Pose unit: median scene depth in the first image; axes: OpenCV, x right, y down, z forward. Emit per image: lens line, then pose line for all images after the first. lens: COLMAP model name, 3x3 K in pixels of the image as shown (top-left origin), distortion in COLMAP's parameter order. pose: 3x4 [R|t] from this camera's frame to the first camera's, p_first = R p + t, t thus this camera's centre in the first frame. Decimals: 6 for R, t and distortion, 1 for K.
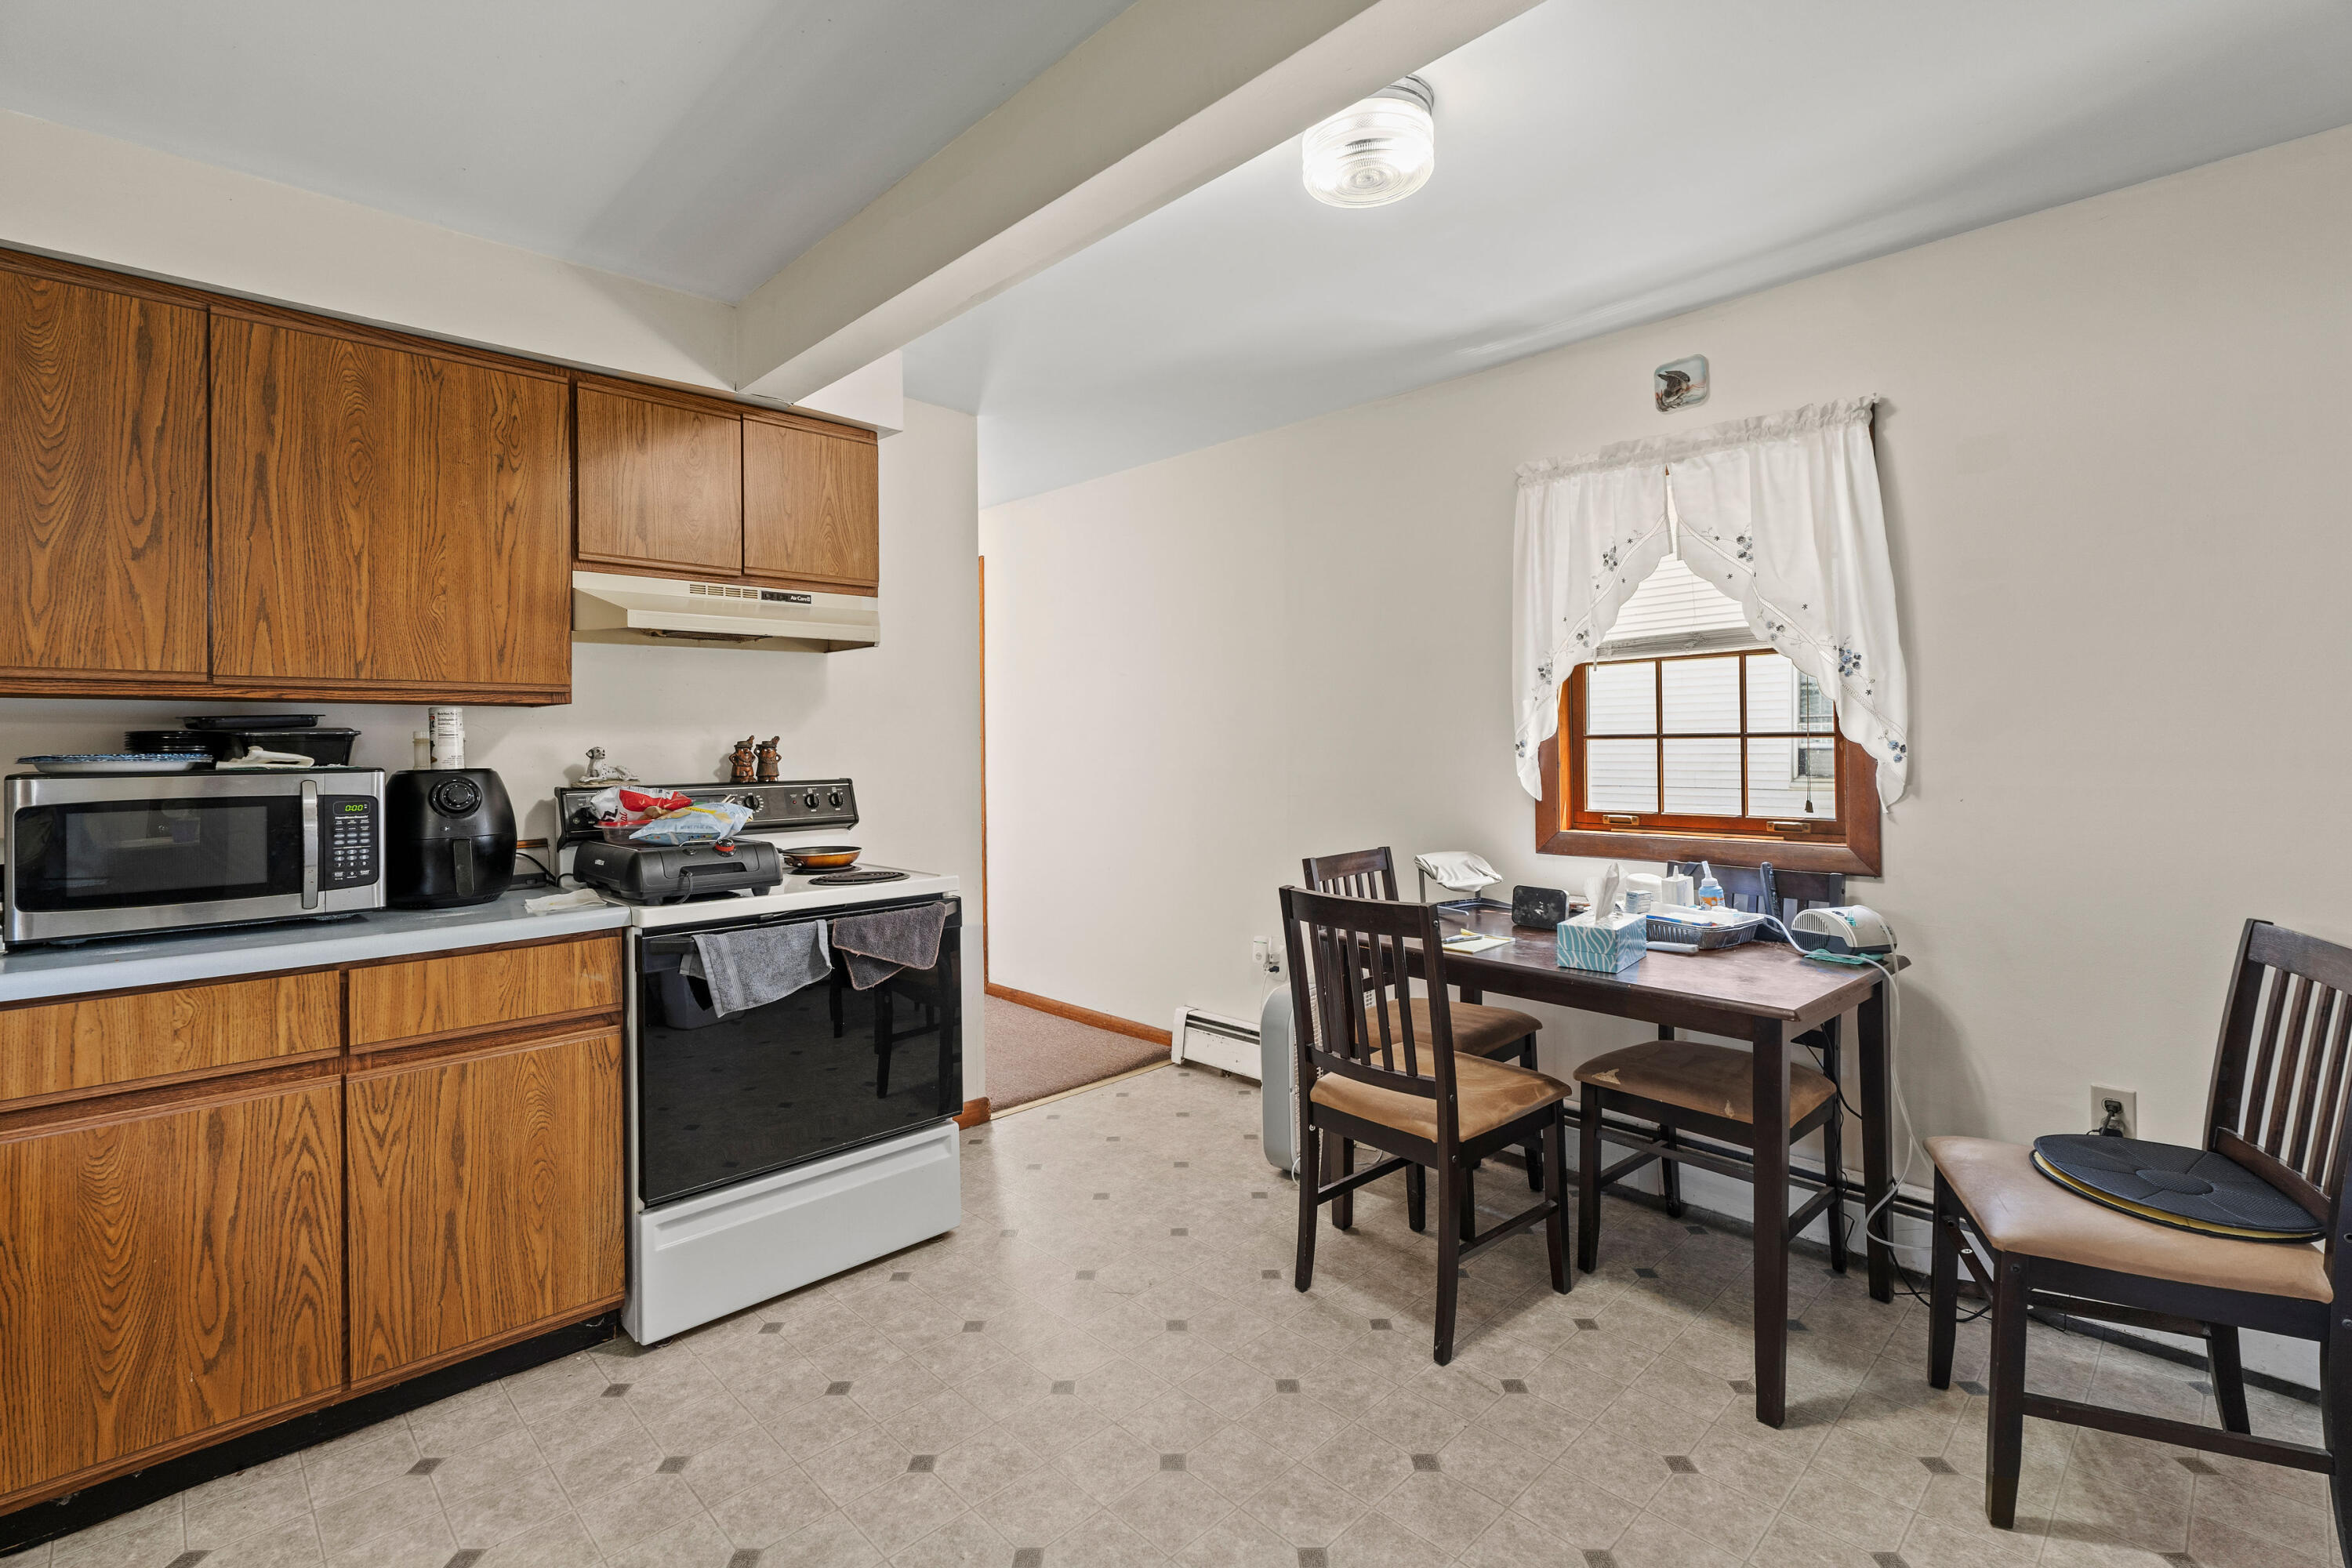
lens RADIAL K [[1051.4, 0, 1170.1], [0, 1051.4, 753.7], [0, 0, 1]] dist [-0.000085, -0.000262]
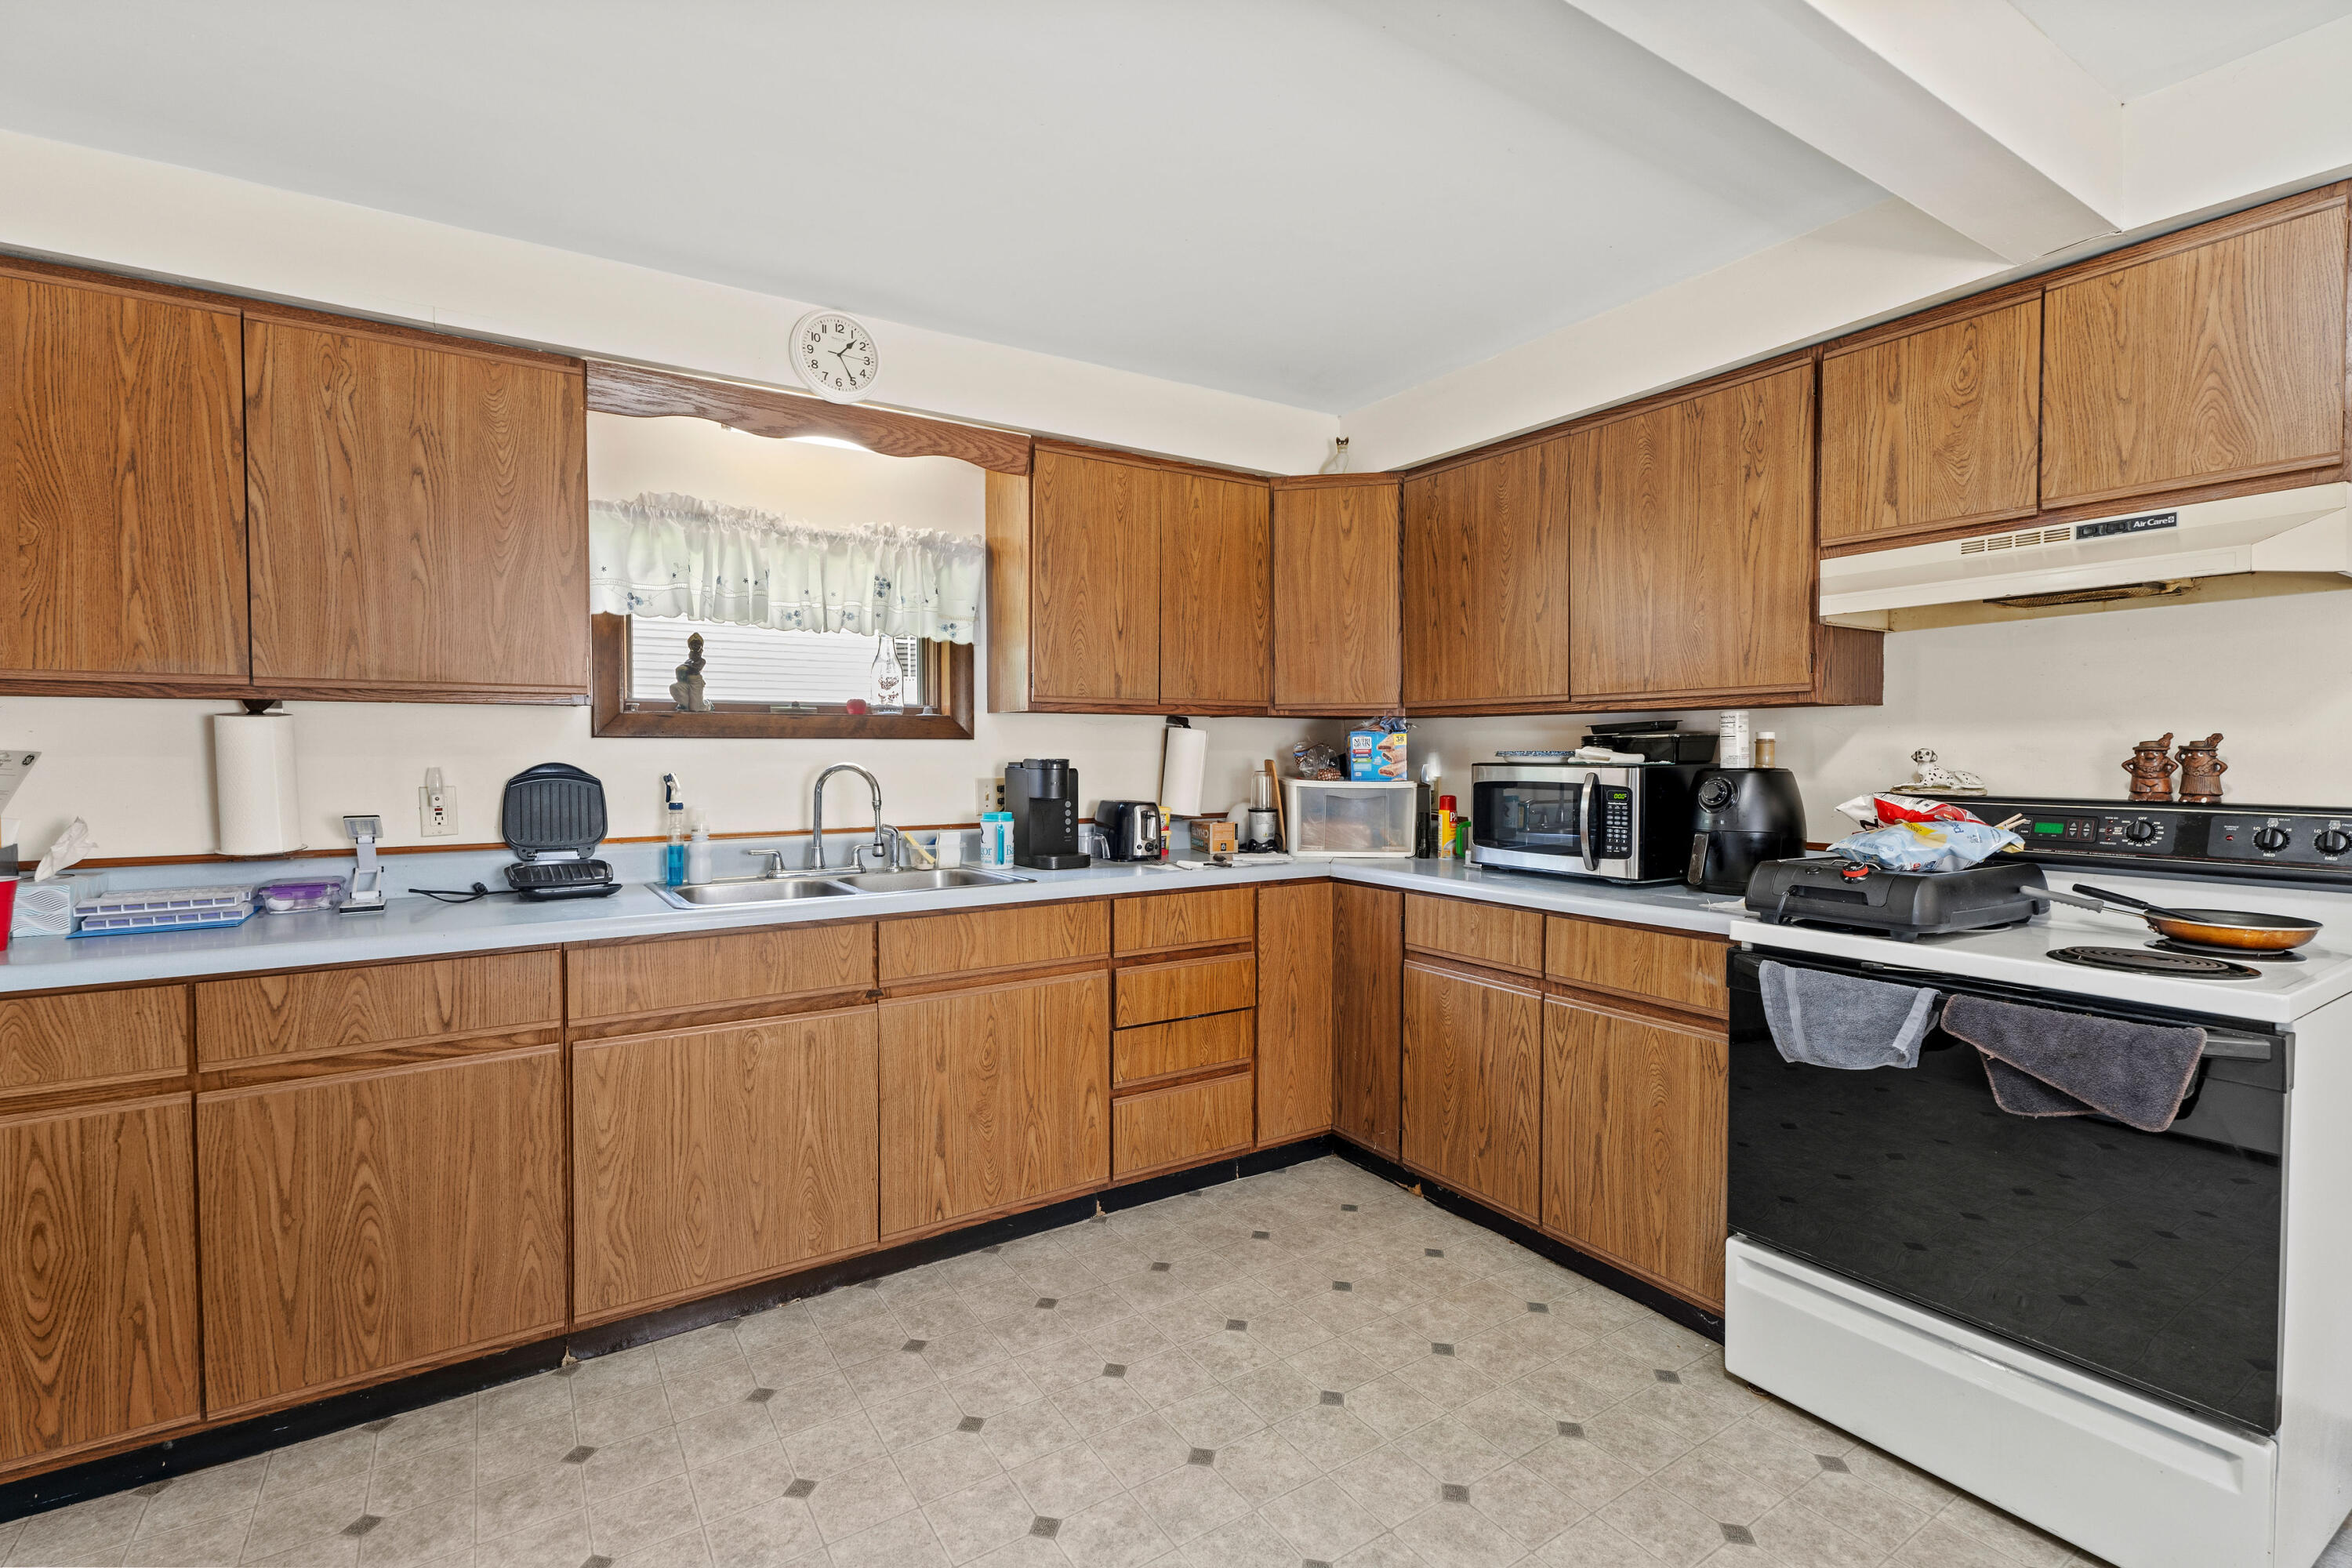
lens RADIAL K [[1050.3, 0, 1161.6], [0, 1050.3, 778.1], [0, 0, 1]] dist [0.001632, 0.000623]
pose [[-0.190671, 0.039400, -0.980863, 0.522221], [-0.003200, 0.999164, 0.040757, -0.017878], [0.981649, 0.010910, -0.190385, 0.666517]]
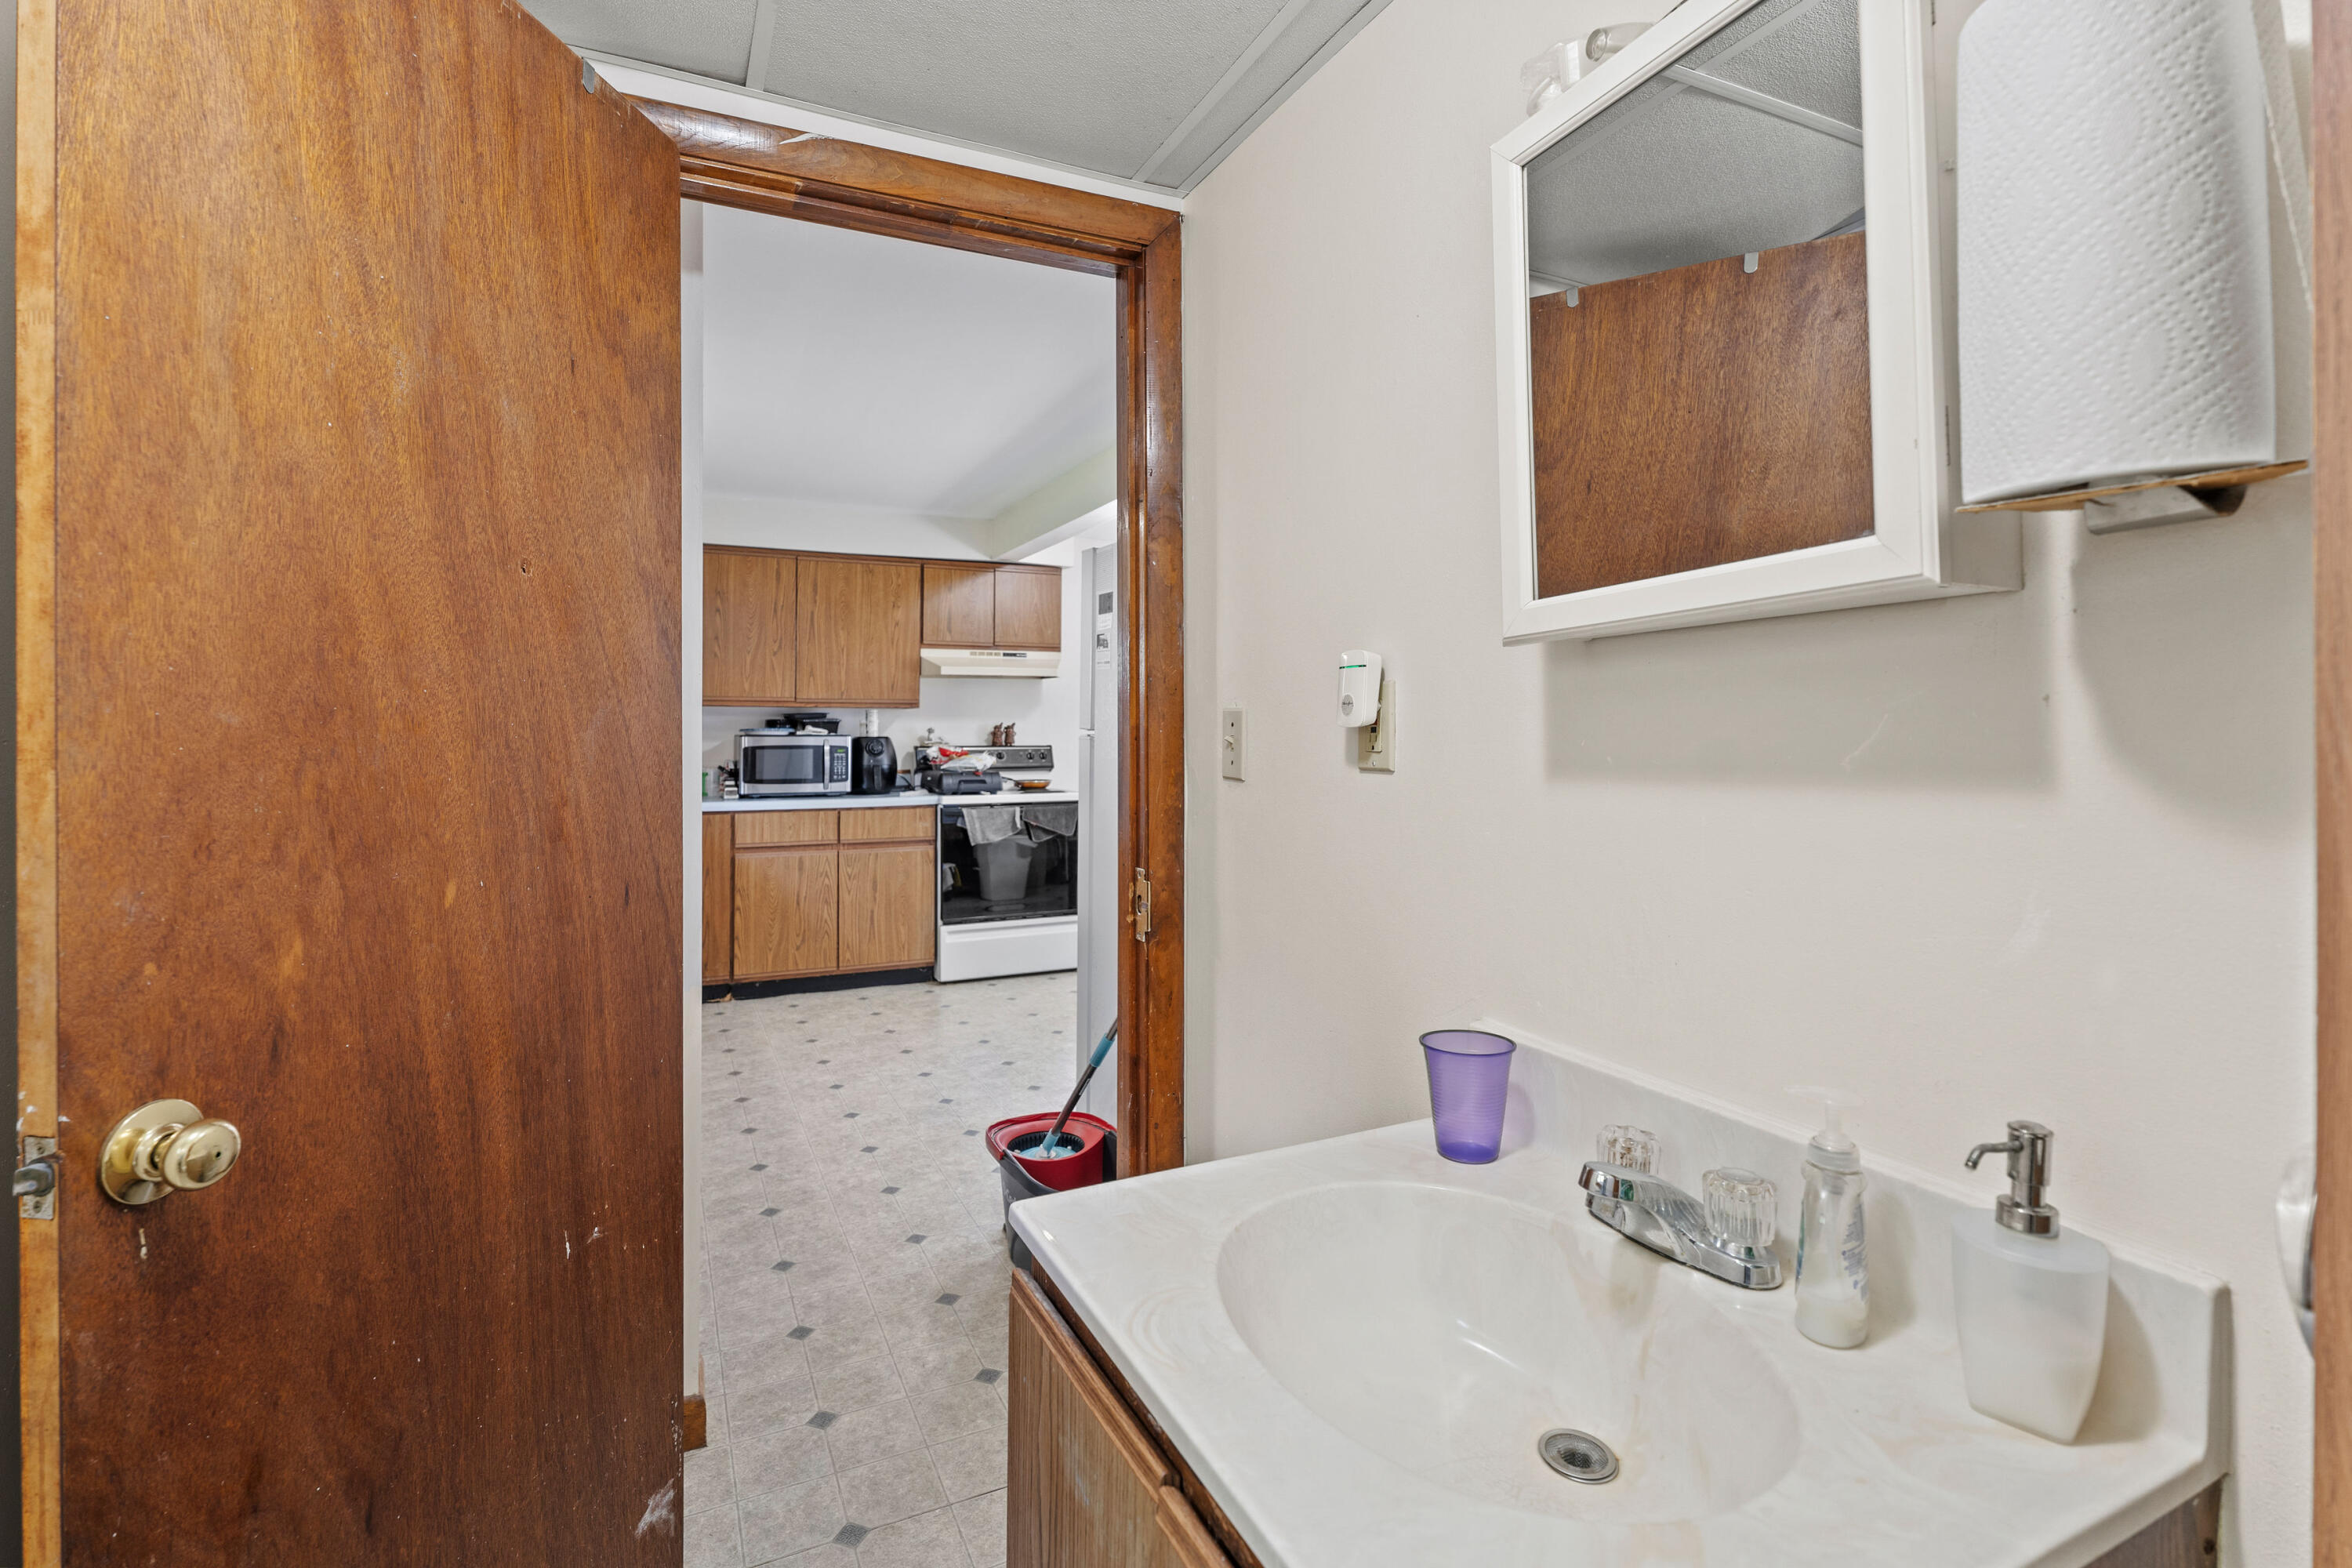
lens RADIAL K [[1076.7, 0, 1160.0], [0, 1076.7, 743.0], [0, 0, 1]] dist [-0.002491, 0.000179]
pose [[0.947248, 0.019147, -0.319928, 0.725560], [-0.016845, 0.999808, 0.009961, -0.004996], [0.320058, -0.004047, 0.947389, -1.125748]]
